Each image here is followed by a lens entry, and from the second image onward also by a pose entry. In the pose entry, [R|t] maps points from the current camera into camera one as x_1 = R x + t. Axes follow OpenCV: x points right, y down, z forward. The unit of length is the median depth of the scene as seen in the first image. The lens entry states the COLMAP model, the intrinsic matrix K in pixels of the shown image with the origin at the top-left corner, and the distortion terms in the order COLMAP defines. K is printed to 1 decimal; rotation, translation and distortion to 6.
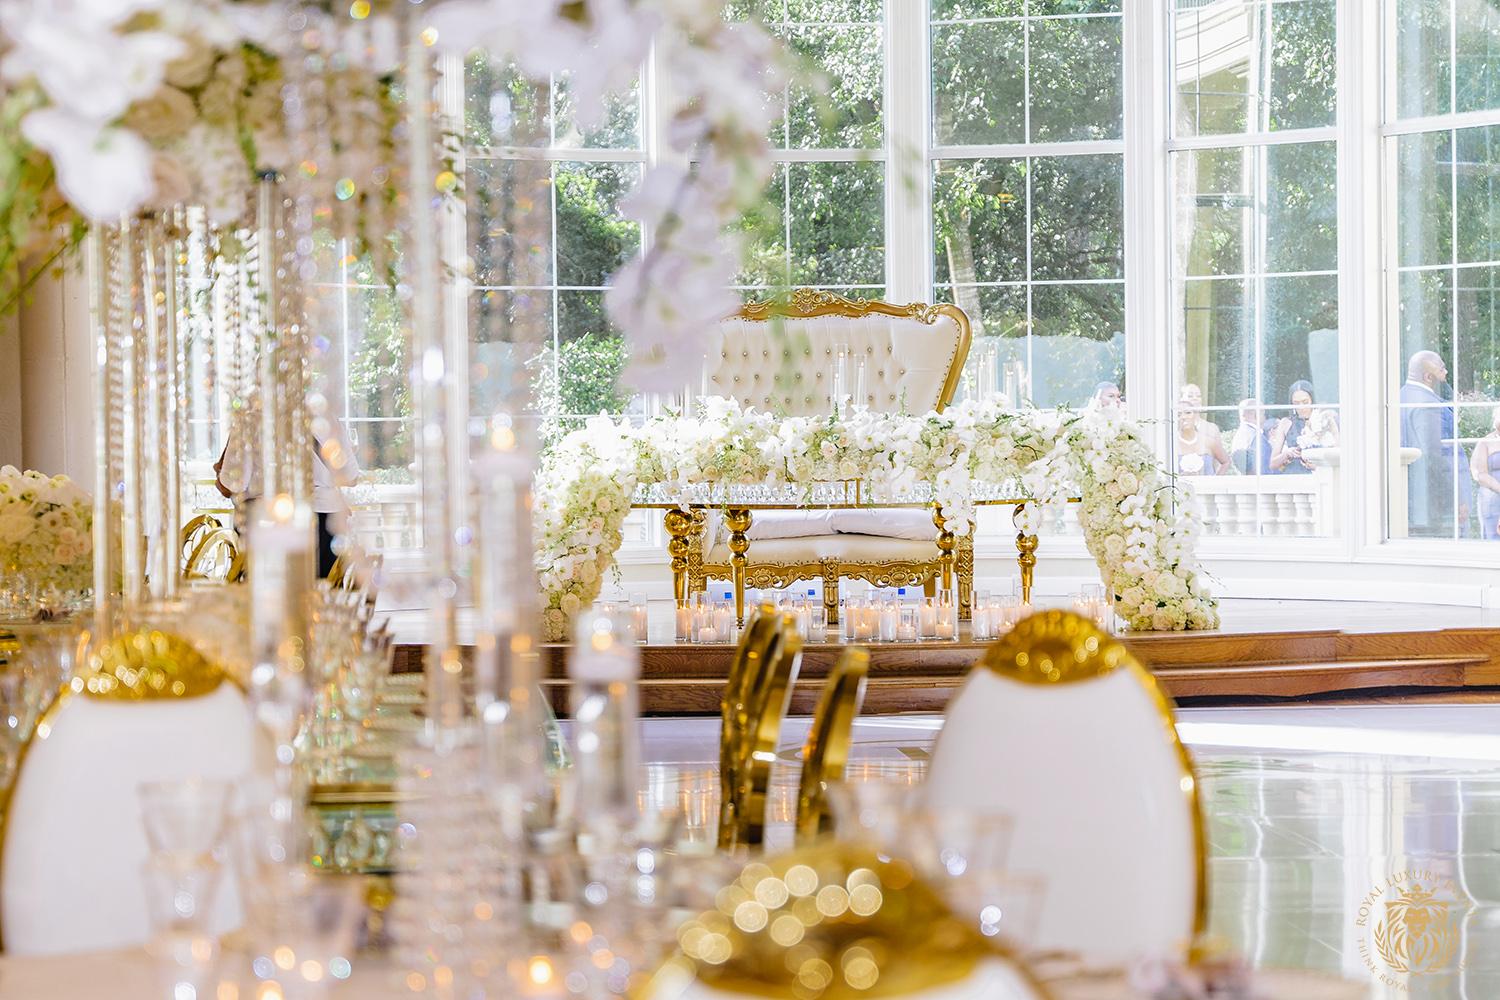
lens RADIAL K [[4082.6, 0, 753.2], [0, 4082.6, 505.4], [0, 0, 1]] dist [0.242928, 0.000000]
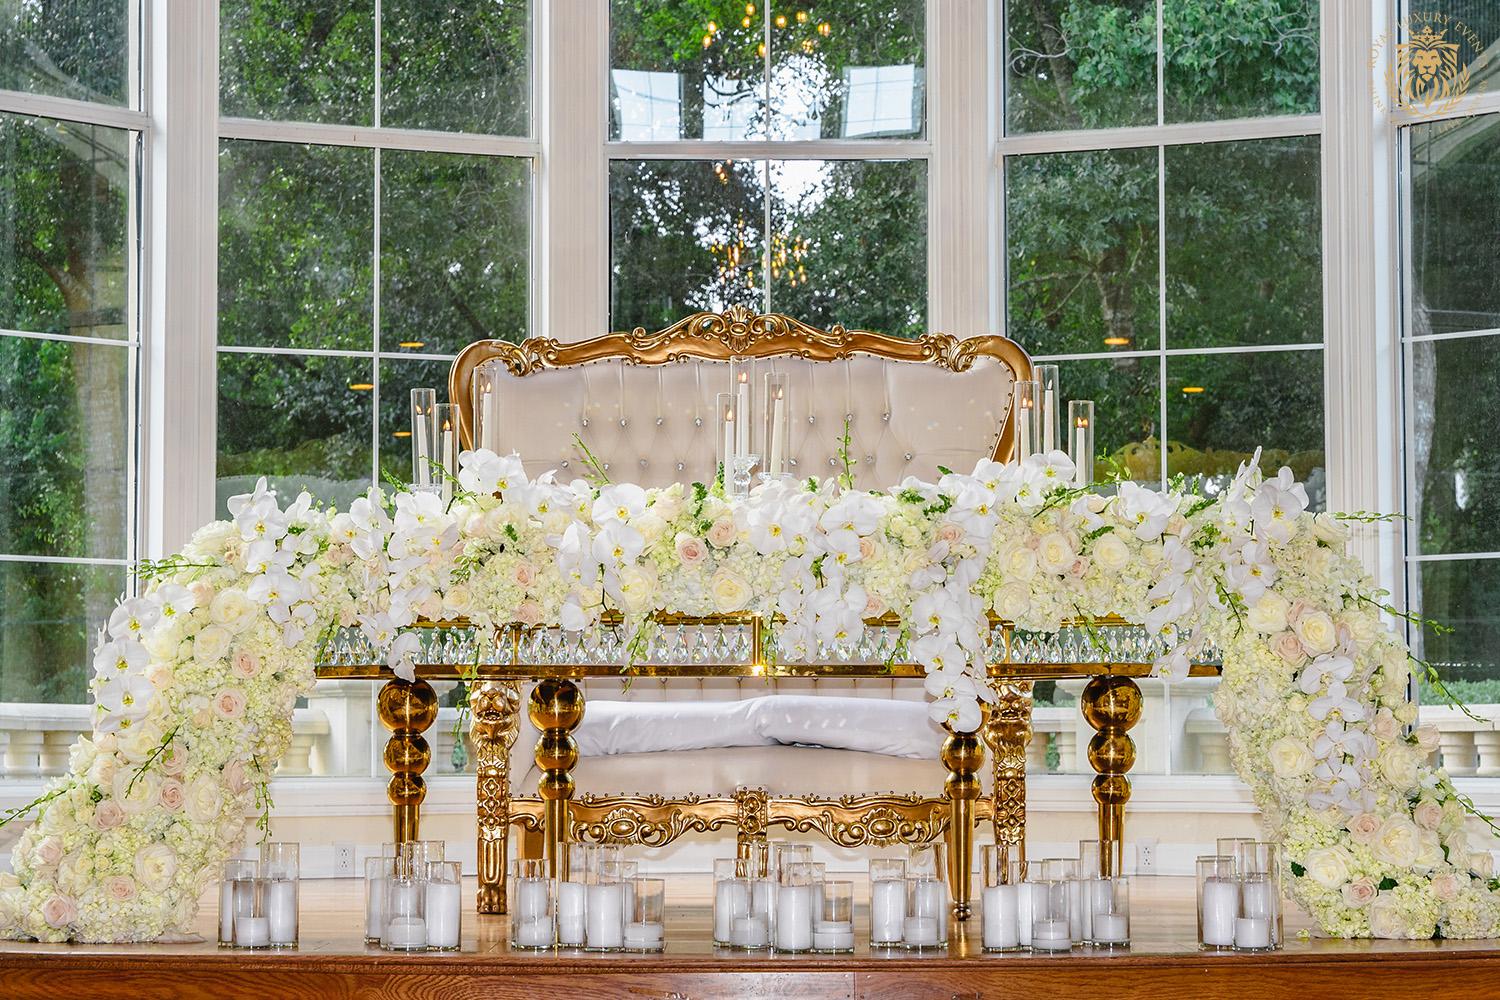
lens RADIAL K [[3855.2, 0, 739.0], [0, 3855.2, 505.7], [0, 0, 1]] dist [0.272946, 0.000000]
pose [[0.997653, 0.006602, -0.068150, 0.054251], [-0.012039, 0.996748, -0.079679, 0.017121], [0.067402, 0.080313, 0.994488, 0.532935]]
